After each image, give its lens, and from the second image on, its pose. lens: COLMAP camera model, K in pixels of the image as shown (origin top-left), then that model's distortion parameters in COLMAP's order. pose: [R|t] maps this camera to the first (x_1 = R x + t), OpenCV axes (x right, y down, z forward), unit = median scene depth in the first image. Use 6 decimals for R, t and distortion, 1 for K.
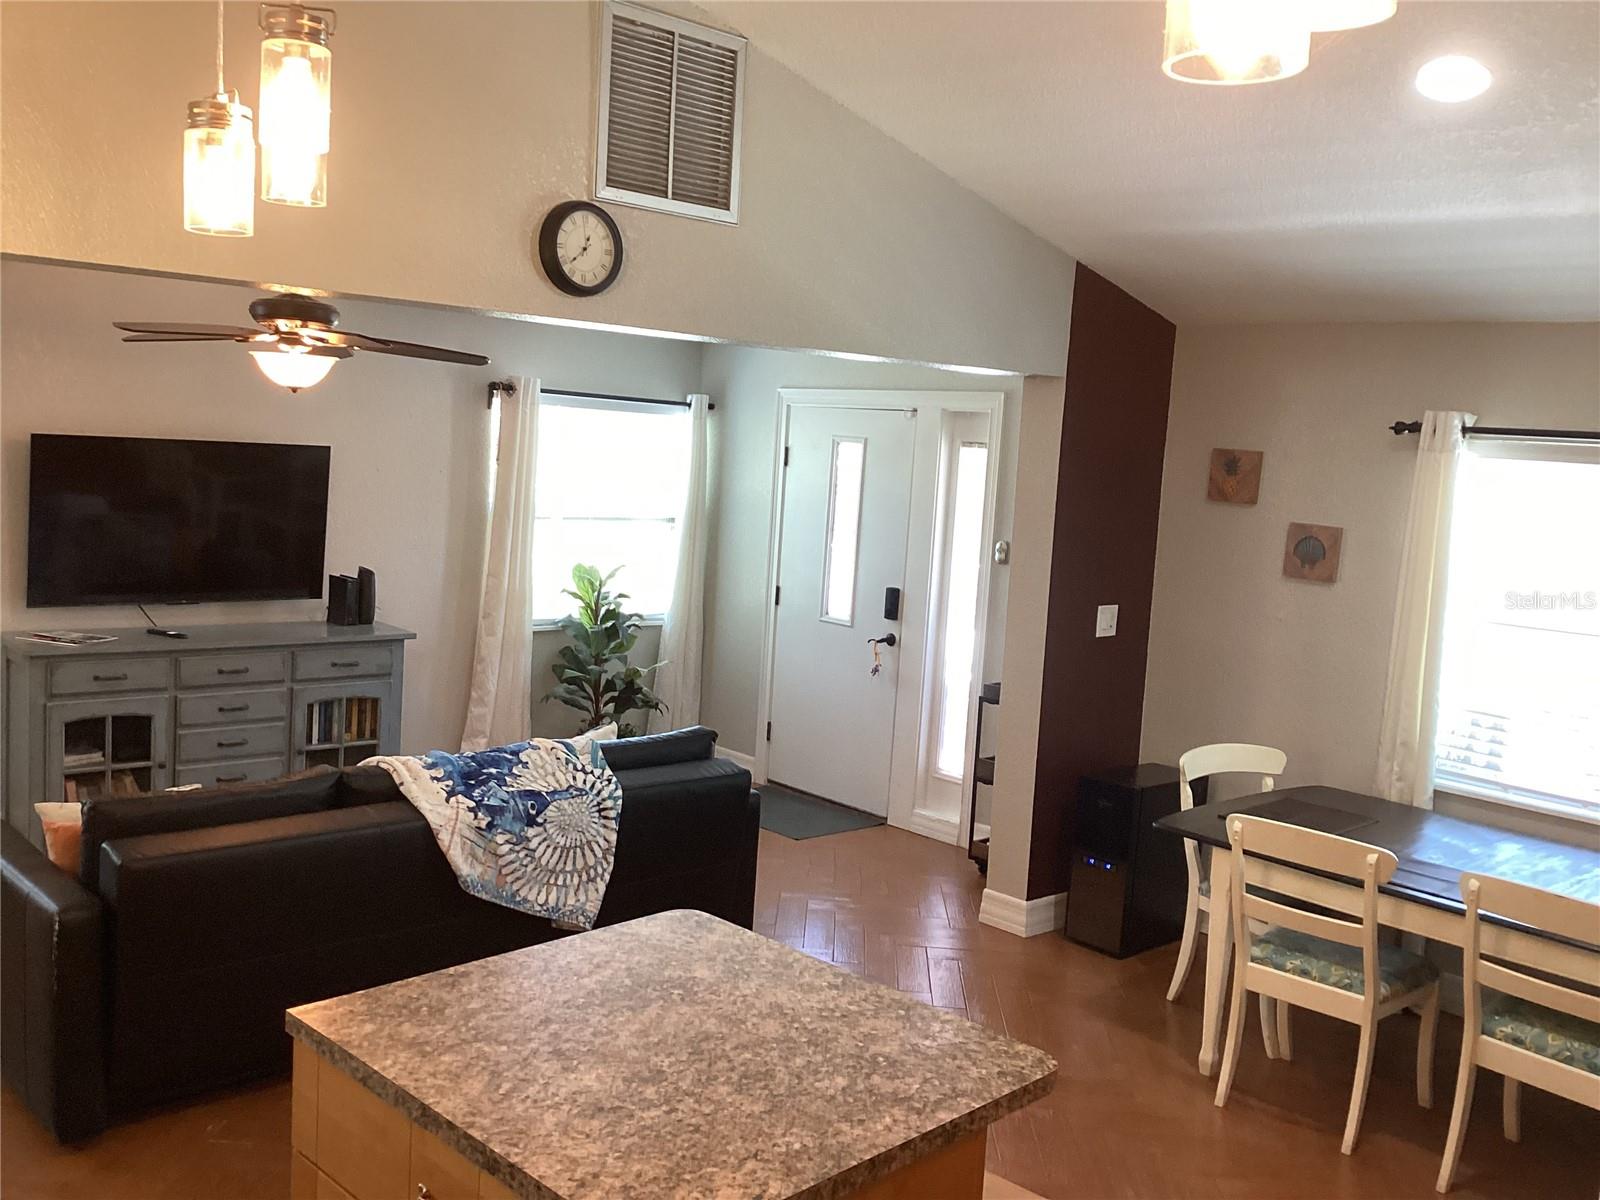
lens RADIAL K [[1433.7, 0, 800.0], [0, 1433.7, 600.0], [0, 0, 1]] dist [0.099190, -0.164151]
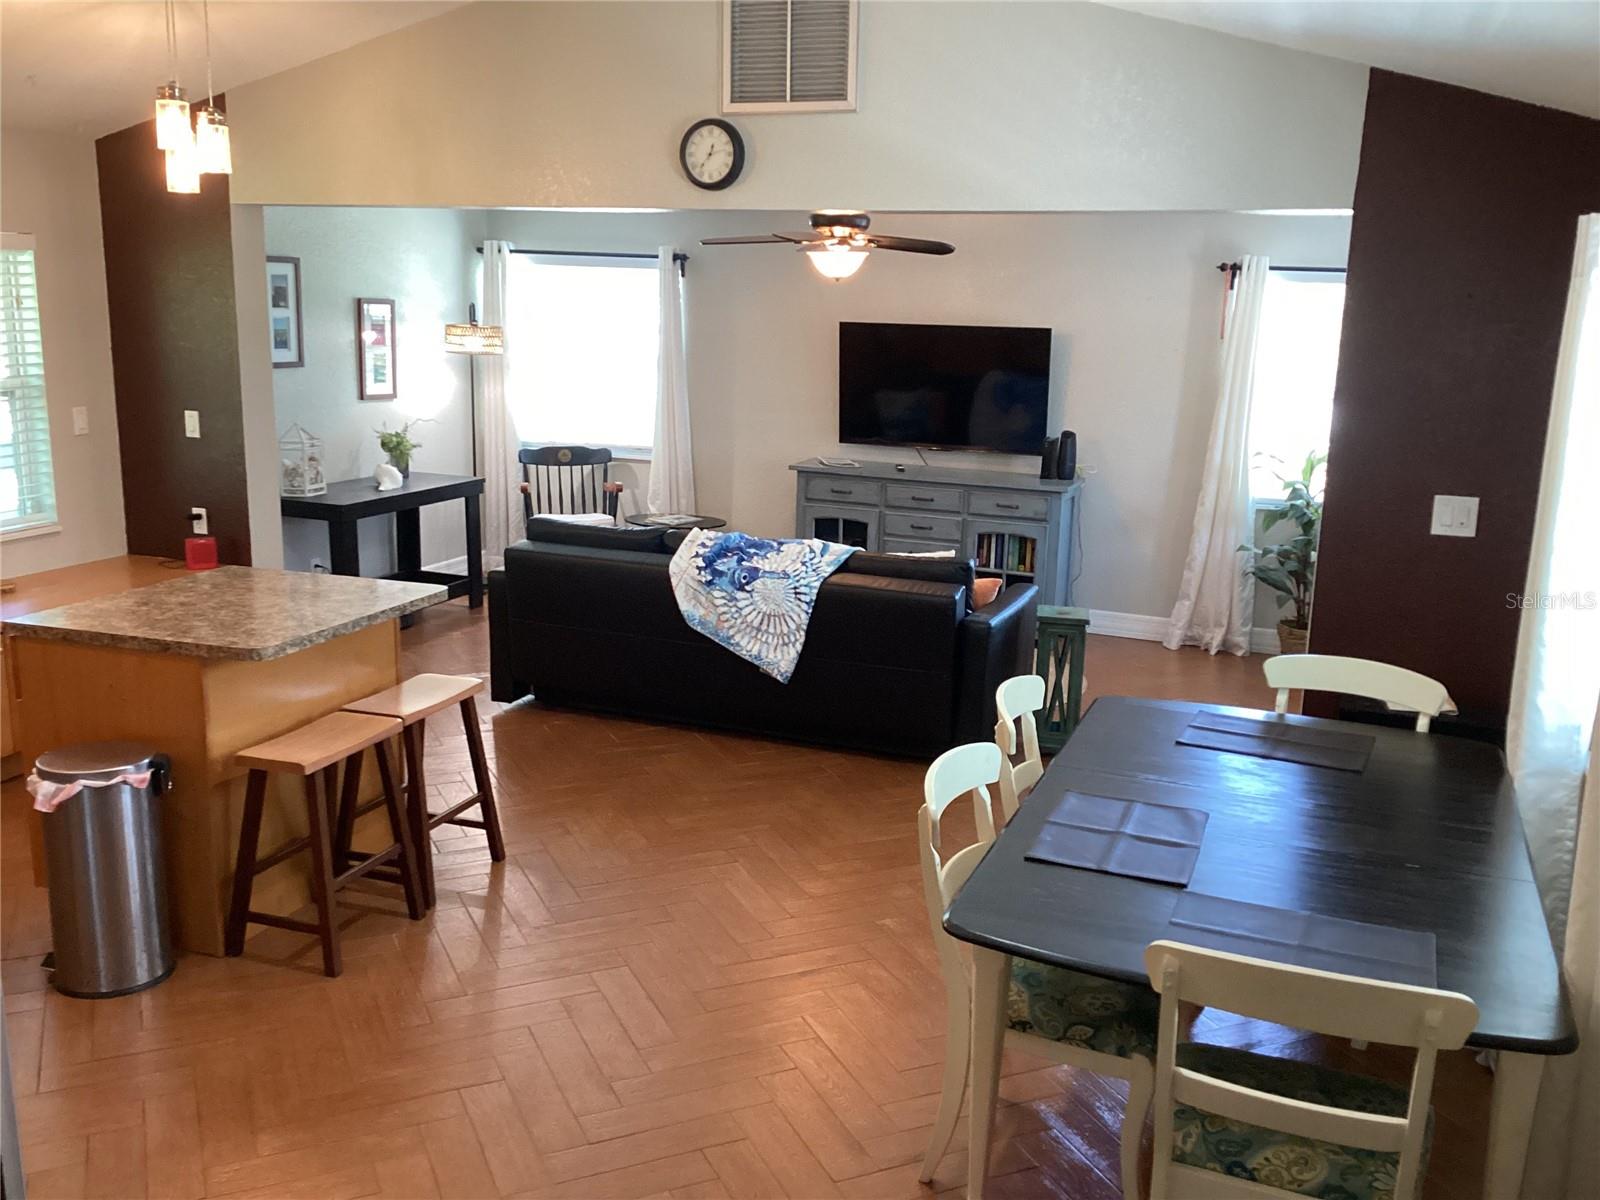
lens RADIAL K [[1433.7, 0, 800.0], [0, 1433.7, 600.0], [0, 0, 1]] dist [0.099190, -0.164151]
pose [[0.441428, 0.141275, -0.886105, 1.001075], [-0.099550, 0.989142, 0.108110, 0.012714], [0.891757, 0.040489, 0.450699, 0.422027]]
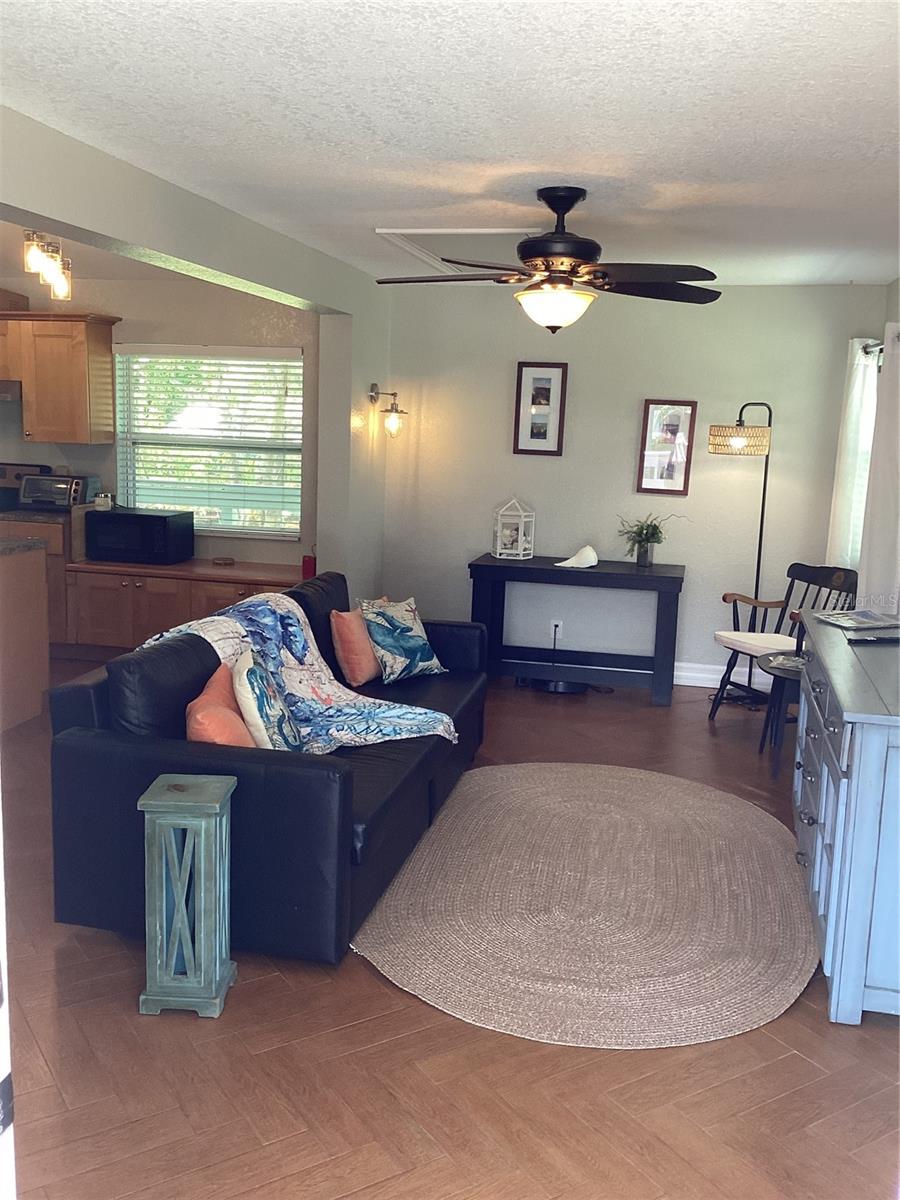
lens RADIAL K [[1075.3, 0, 450.0], [0, 1075.3, 600.0], [0, 0, 1]] dist [0.099190, -0.164151]
pose [[-0.812334, 0.011420, -0.583081, 0.169025], [-0.147913, 0.963082, 0.224931, -0.140603], [0.564124, 0.268964, -0.780655, 1.825308]]
